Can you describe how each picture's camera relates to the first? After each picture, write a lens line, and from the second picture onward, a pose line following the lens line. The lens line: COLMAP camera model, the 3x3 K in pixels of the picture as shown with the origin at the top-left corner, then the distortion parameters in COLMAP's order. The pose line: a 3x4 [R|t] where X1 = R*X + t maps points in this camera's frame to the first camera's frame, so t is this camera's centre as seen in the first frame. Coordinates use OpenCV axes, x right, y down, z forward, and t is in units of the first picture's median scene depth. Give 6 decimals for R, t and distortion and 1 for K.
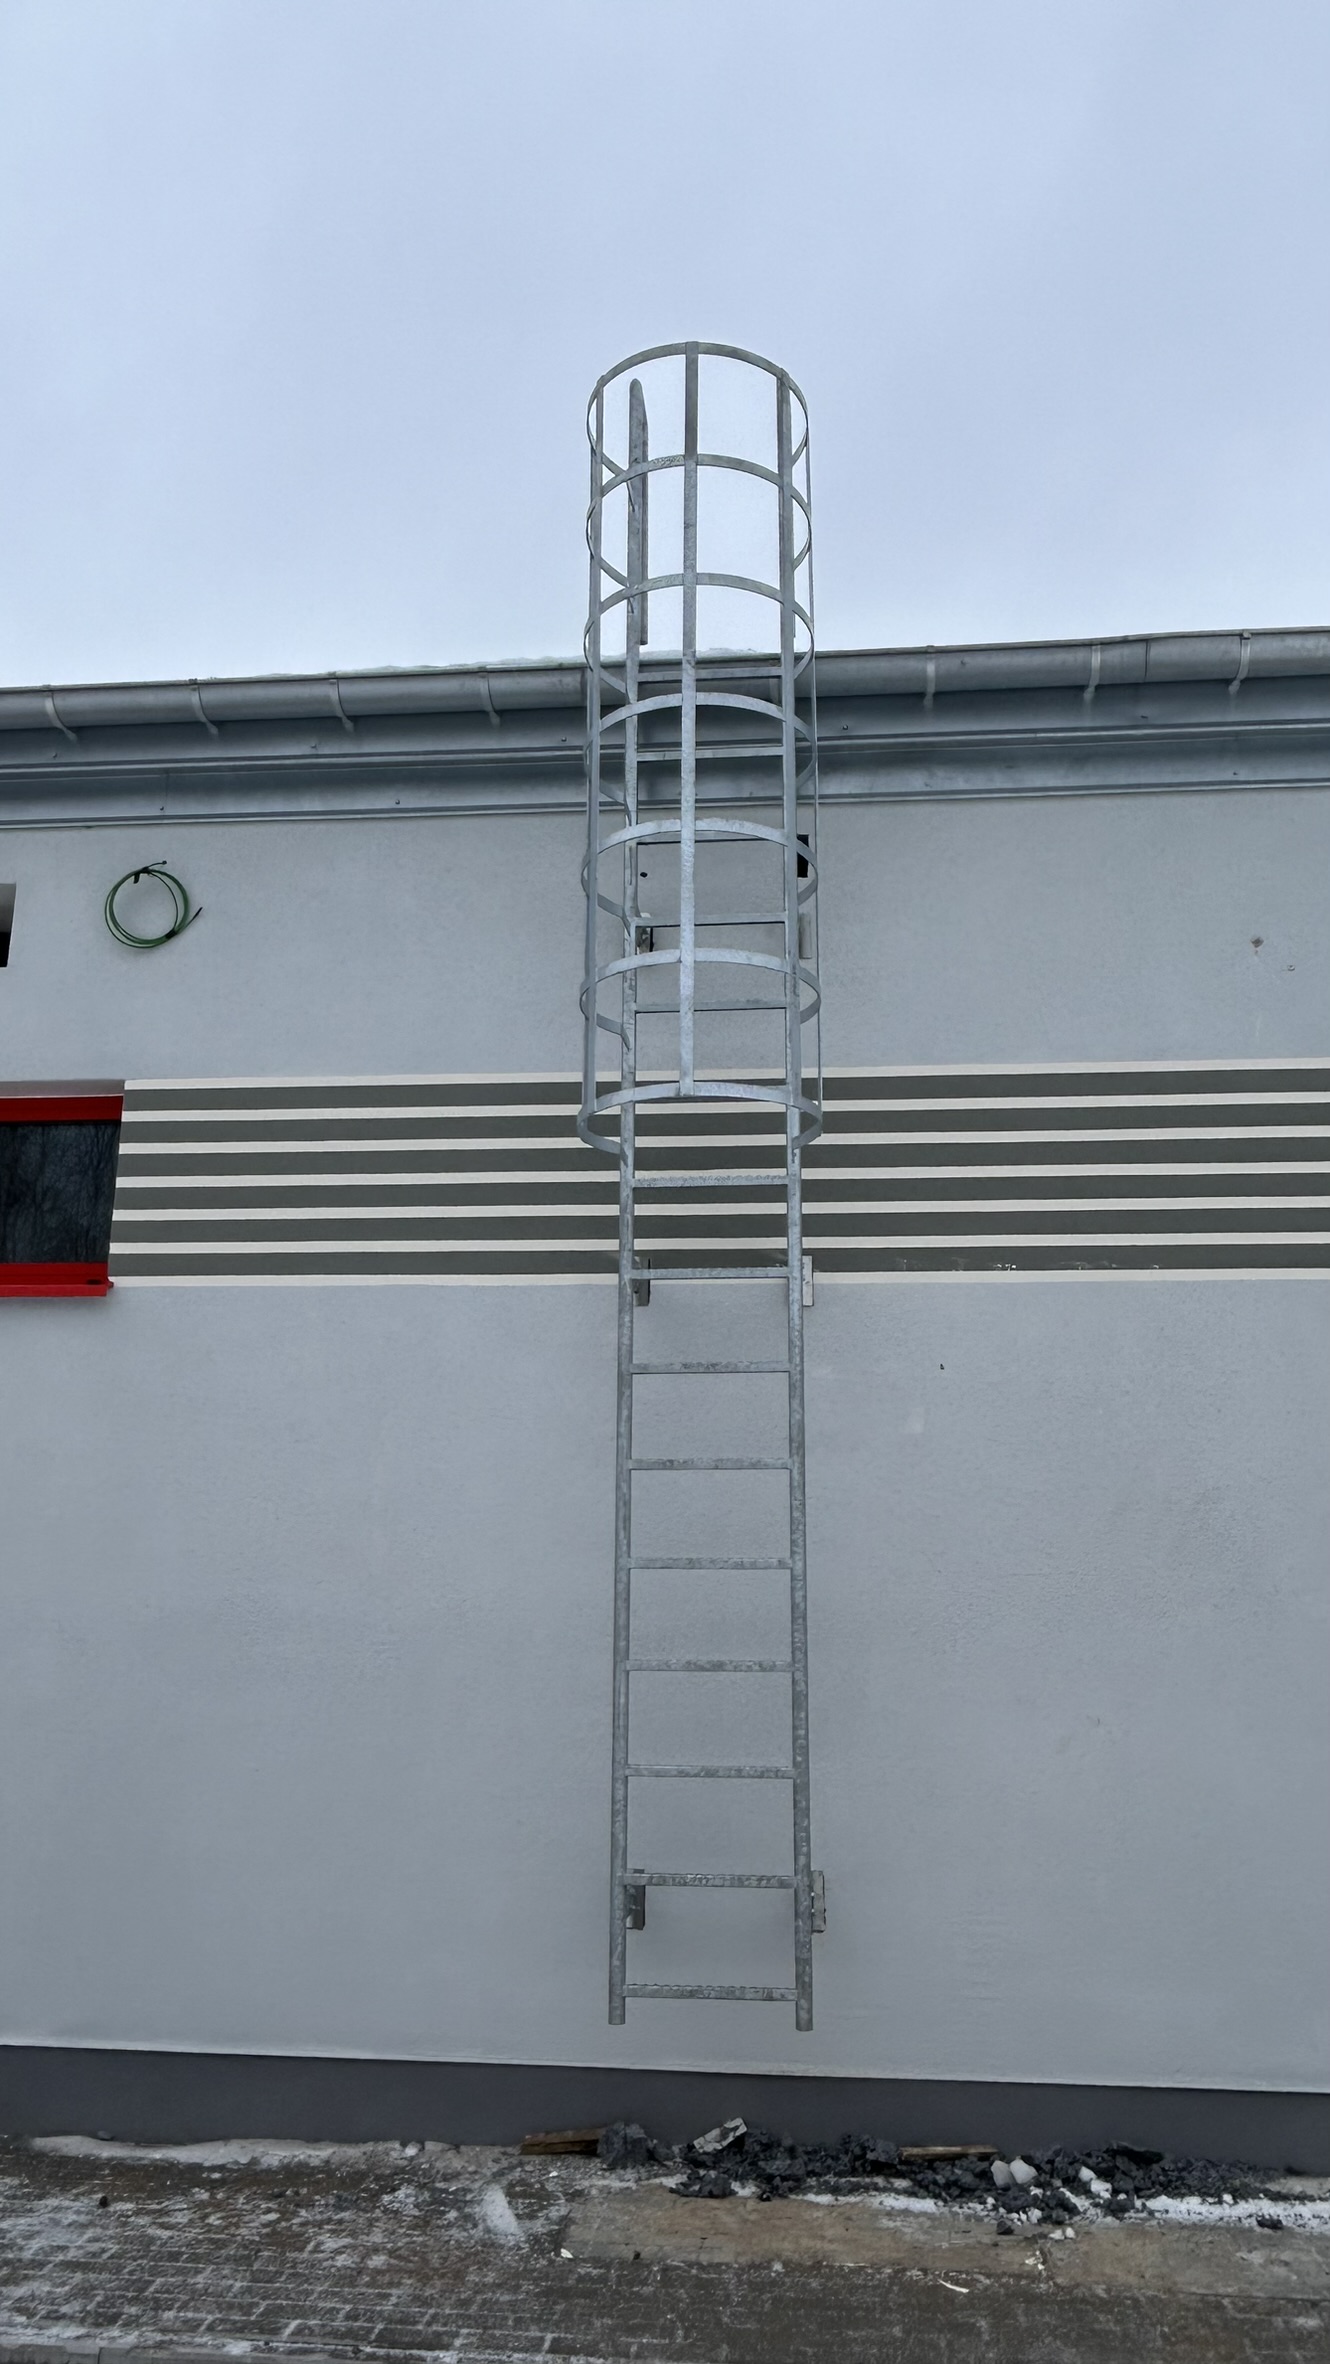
lens RADIAL K [[1748.5, 0, 665.0], [0, 1748.5, 1182.0], [0, 0, 1]] dist [0.006064, 0.005975]
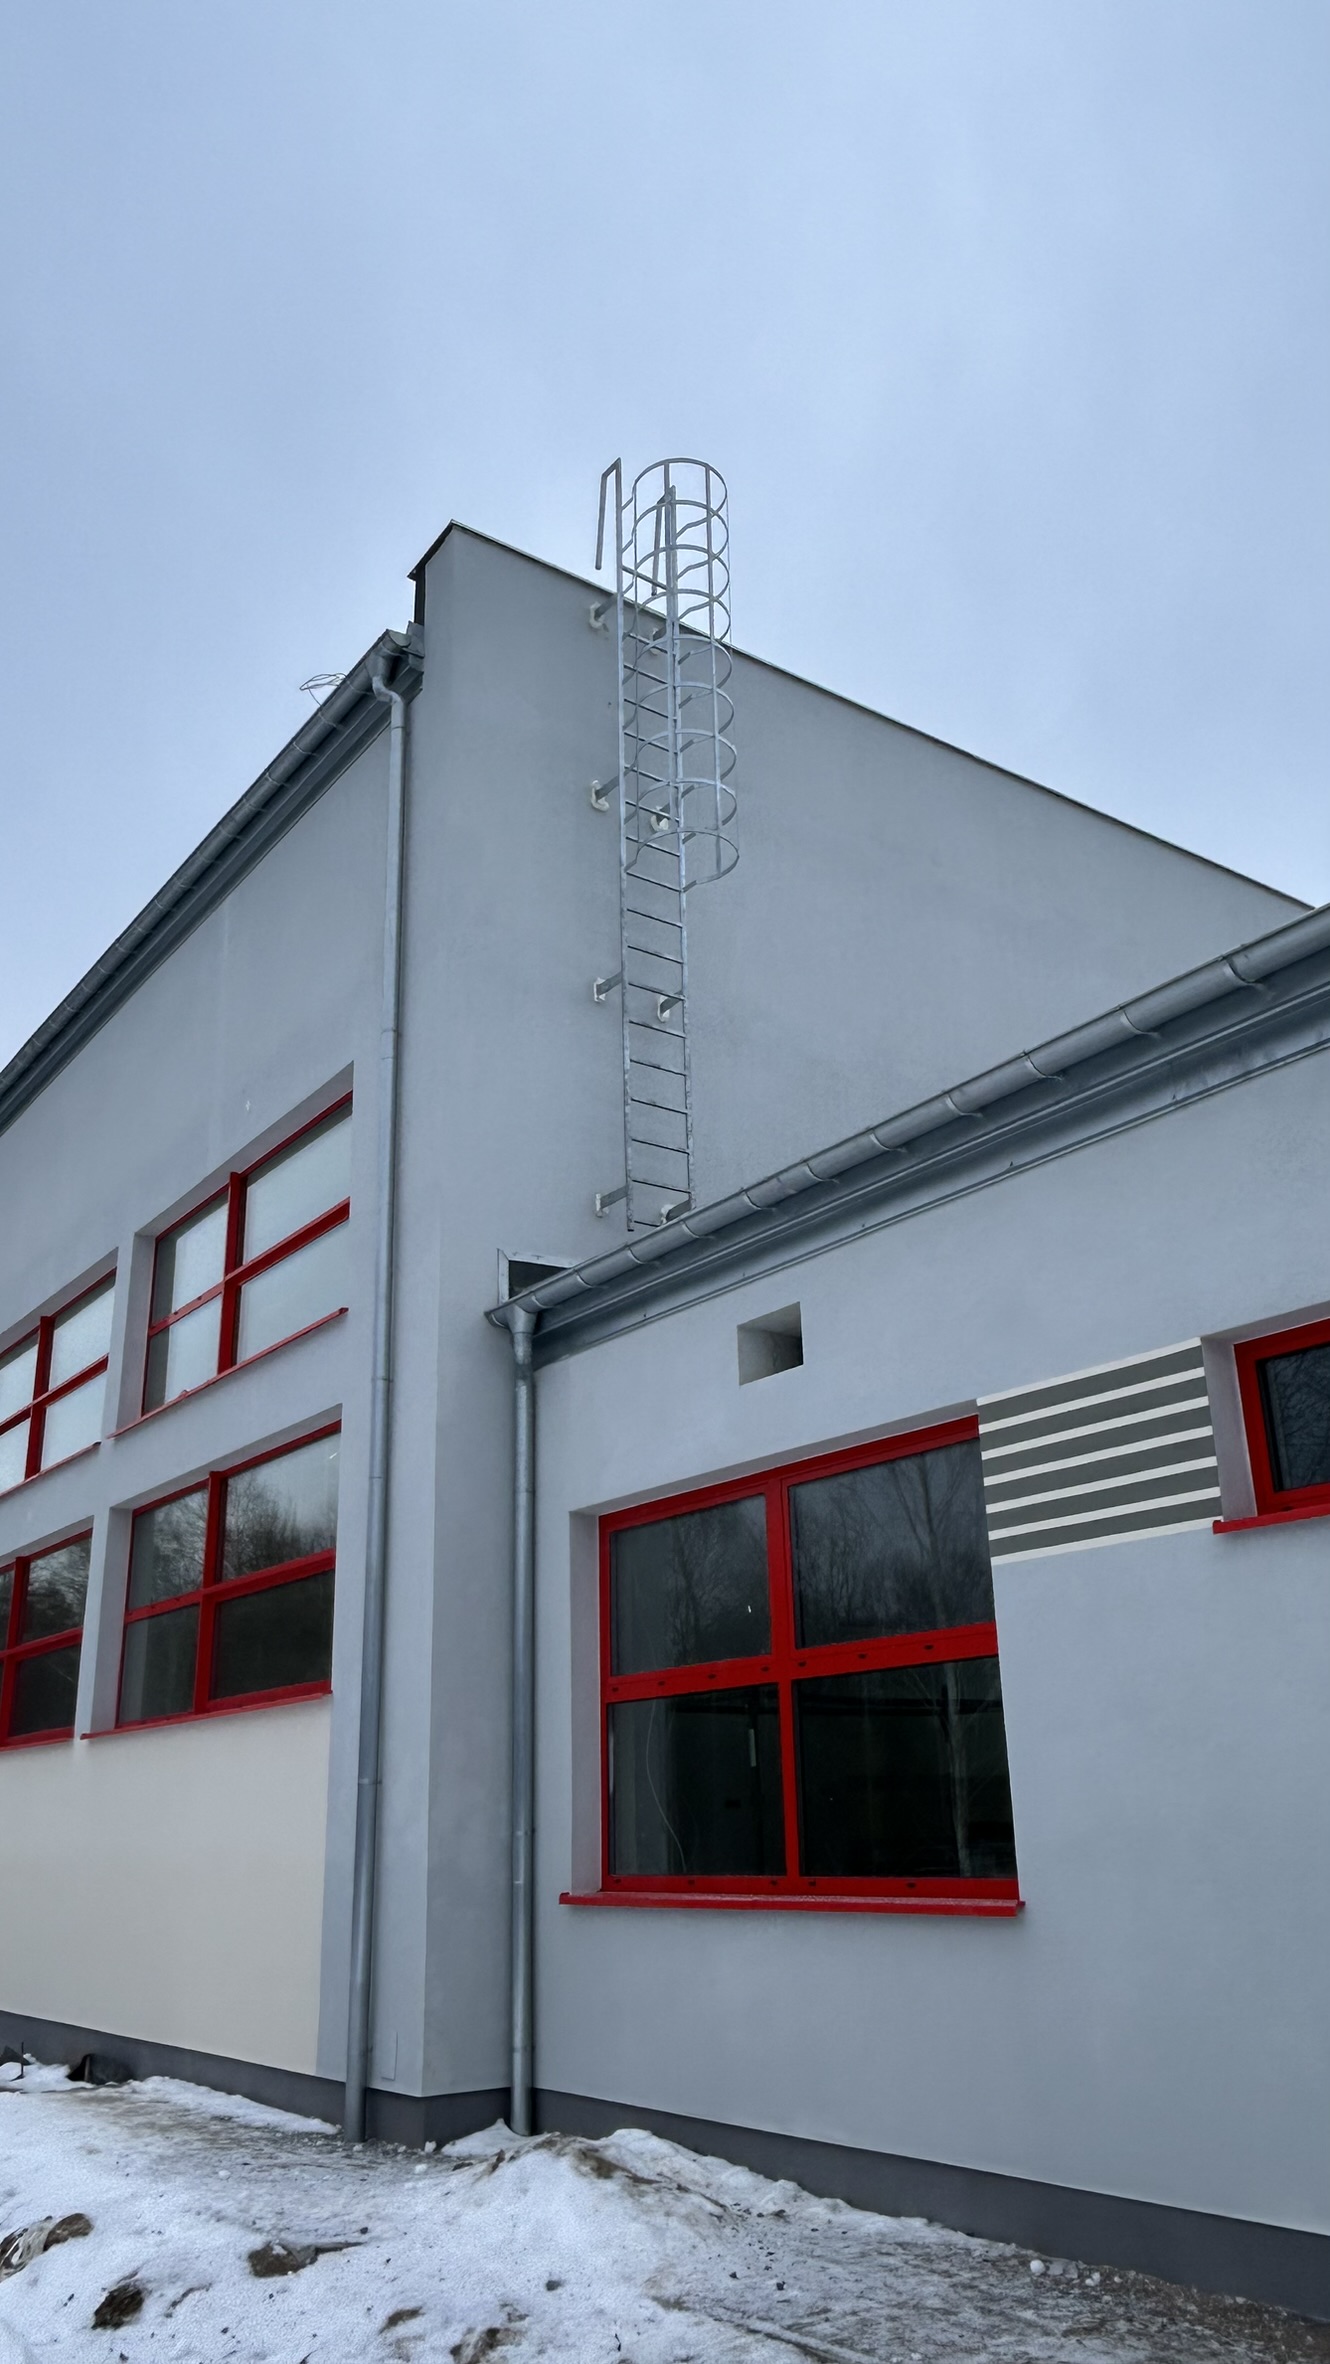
lens RADIAL K [[1748.5, 0, 665.0], [0, 1748.5, 1182.0], [0, 0, 1]] dist [0.006064, 0.005975]
pose [[0.657024, -0.286035, -0.697497, 1.321706], [0.207556, 0.958100, -0.197393, -0.016361], [0.724734, -0.015078, 0.688864, -0.147375]]
